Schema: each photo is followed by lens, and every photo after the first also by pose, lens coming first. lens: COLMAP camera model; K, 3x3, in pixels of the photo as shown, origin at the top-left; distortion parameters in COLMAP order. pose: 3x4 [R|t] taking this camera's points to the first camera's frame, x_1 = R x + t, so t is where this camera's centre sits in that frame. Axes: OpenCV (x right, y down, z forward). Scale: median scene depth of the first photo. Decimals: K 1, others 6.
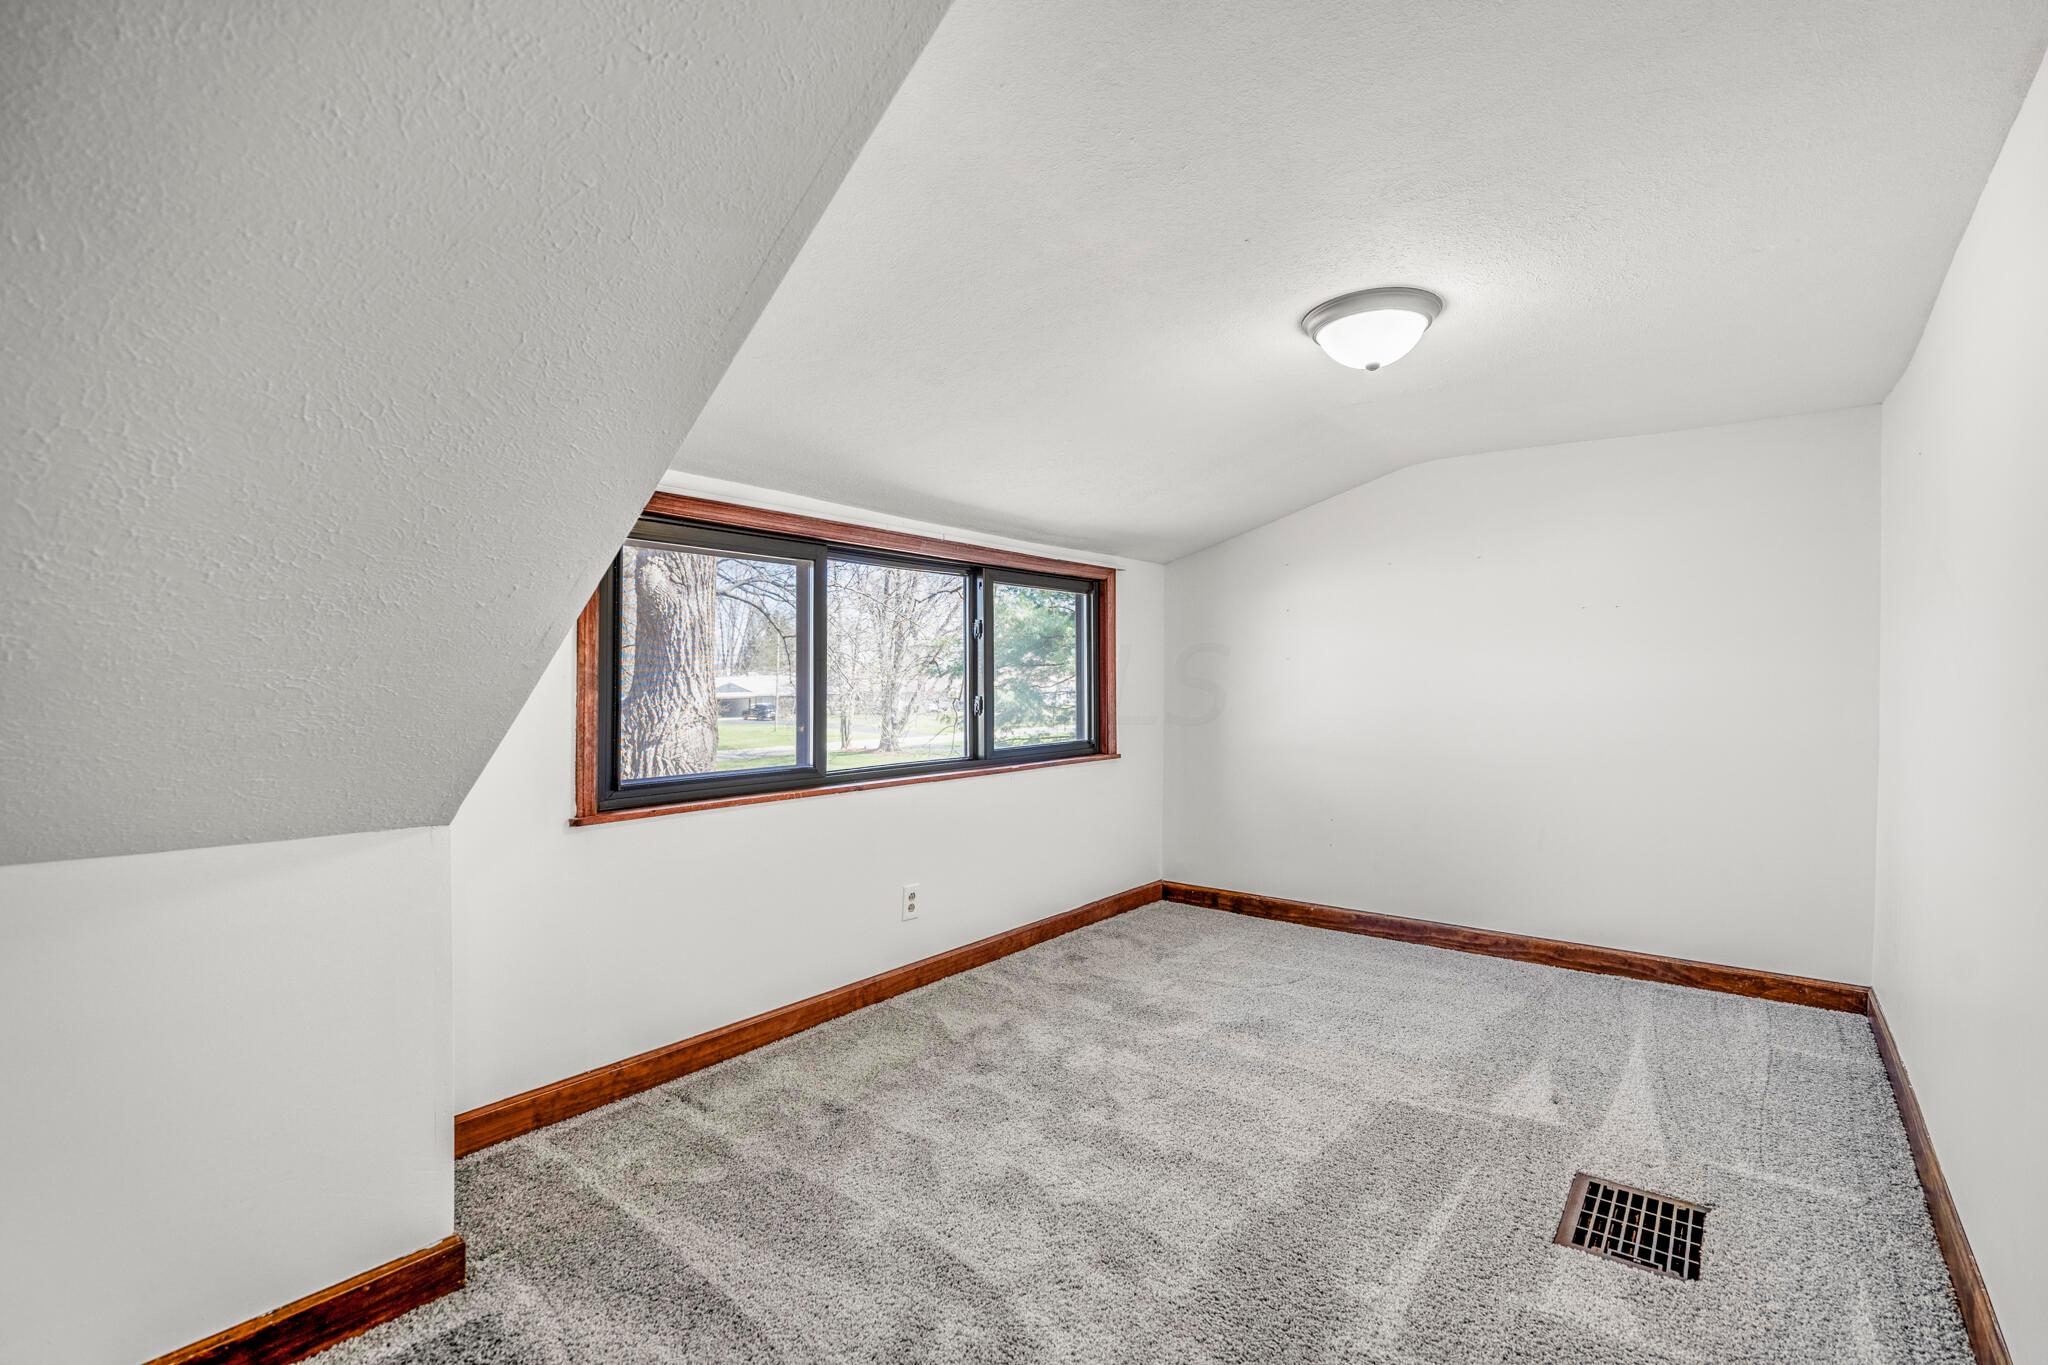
lens RADIAL K [[969.6, 0, 1018.9], [0, 969.6, 678.8], [0, 0, 1]] dist [-0.049157, 0.023696]
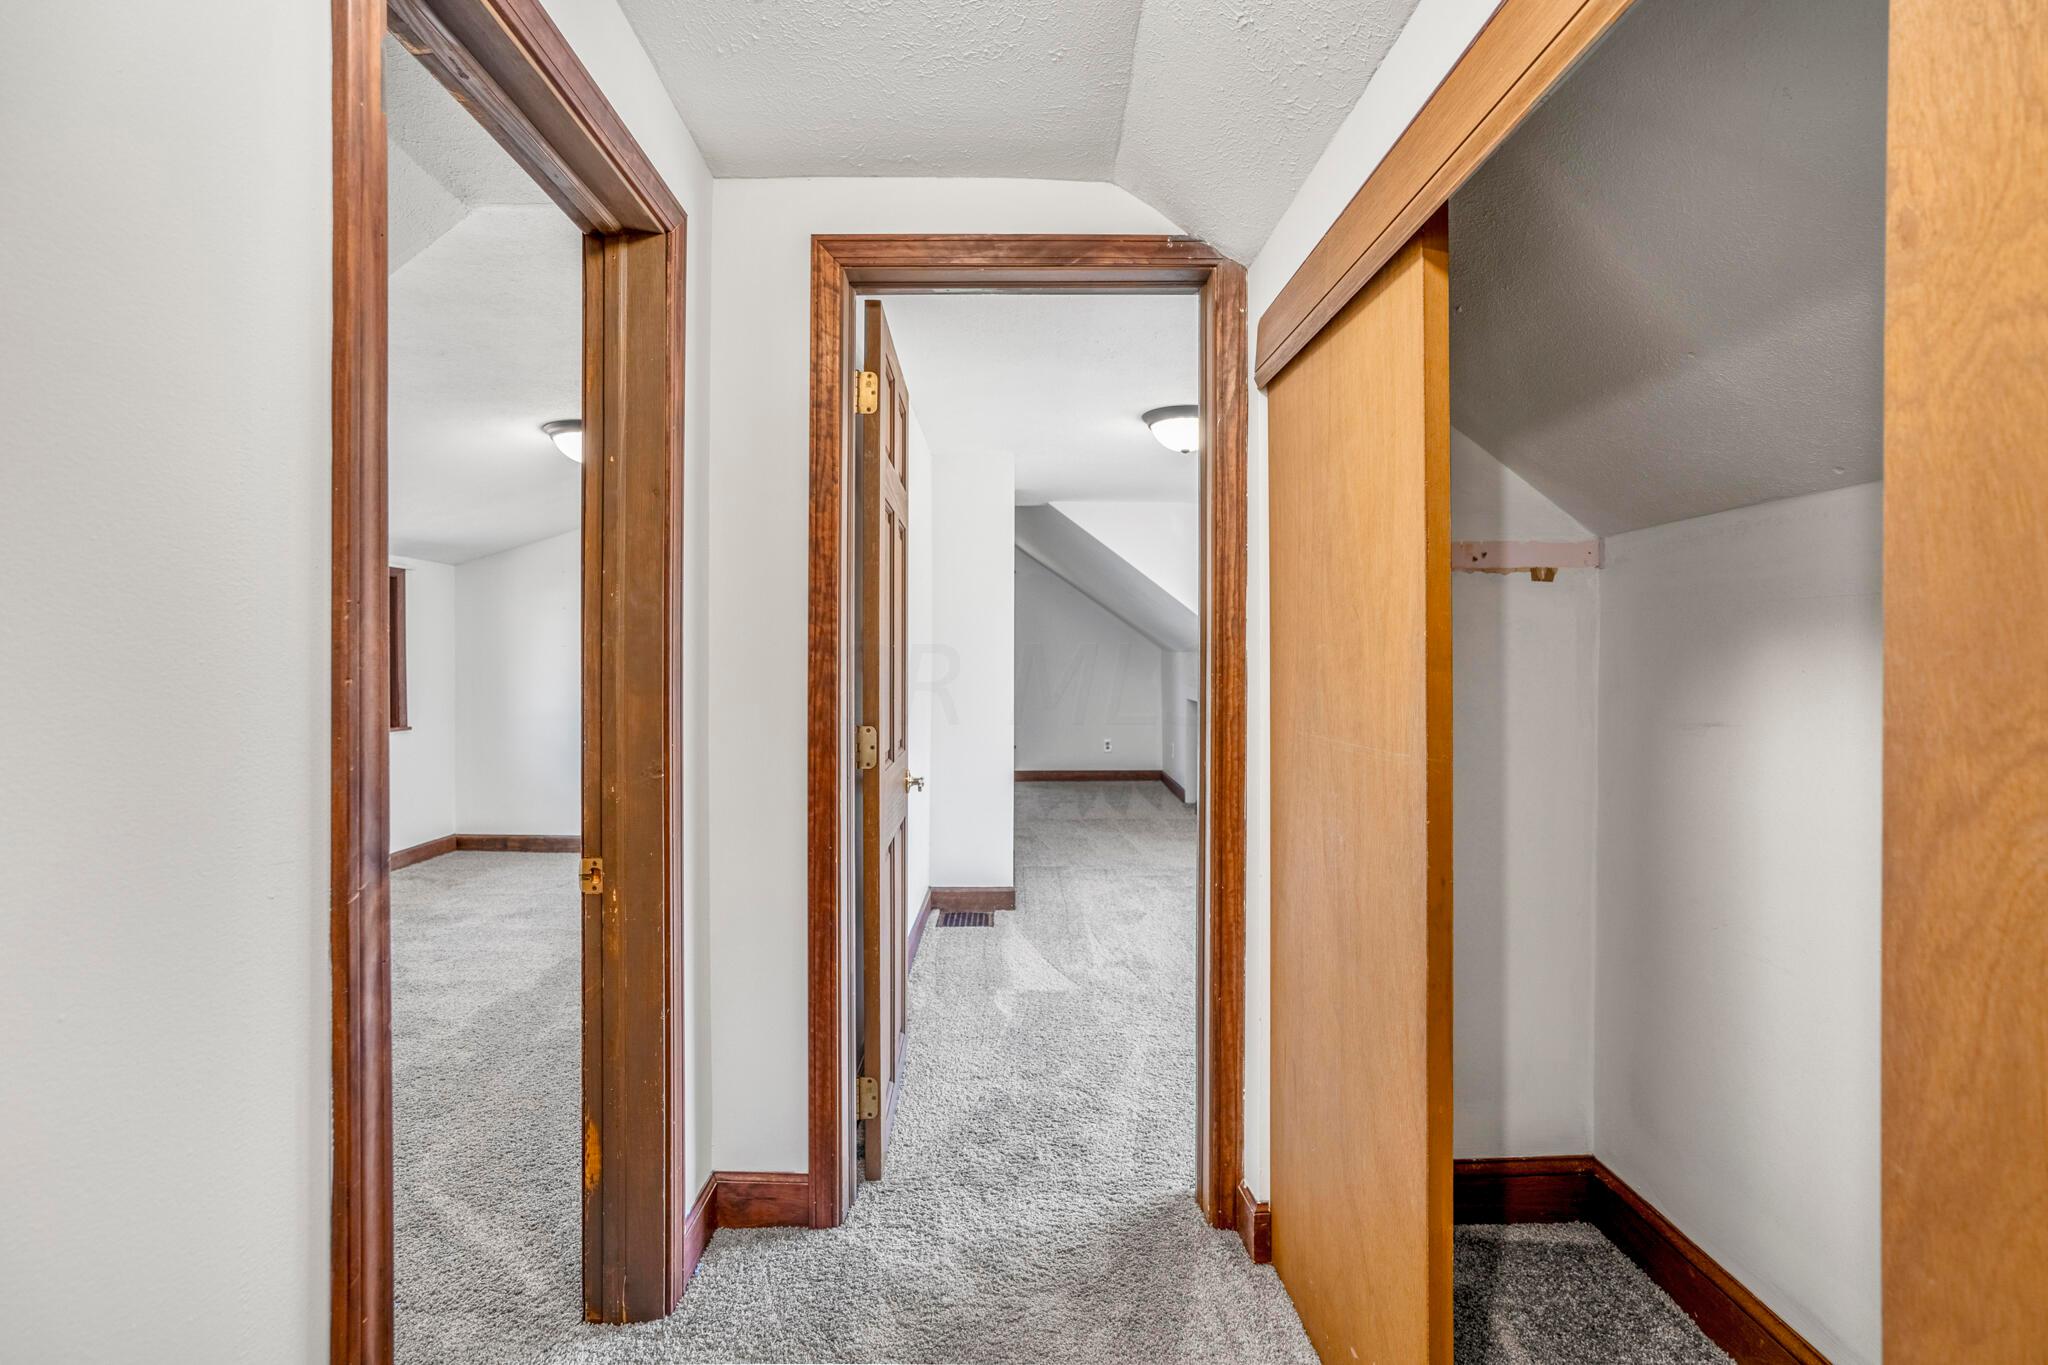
lens RADIAL K [[969.6, 0, 1018.9], [0, 969.6, 678.8], [0, 0, 1]] dist [-0.049157, 0.023696]
pose [[0.788484, -0.004039, 0.615042, -0.035110], [-0.007987, 0.999827, 0.016805, 0.000616], [-0.615004, -0.018163, 0.788315, -0.497408]]
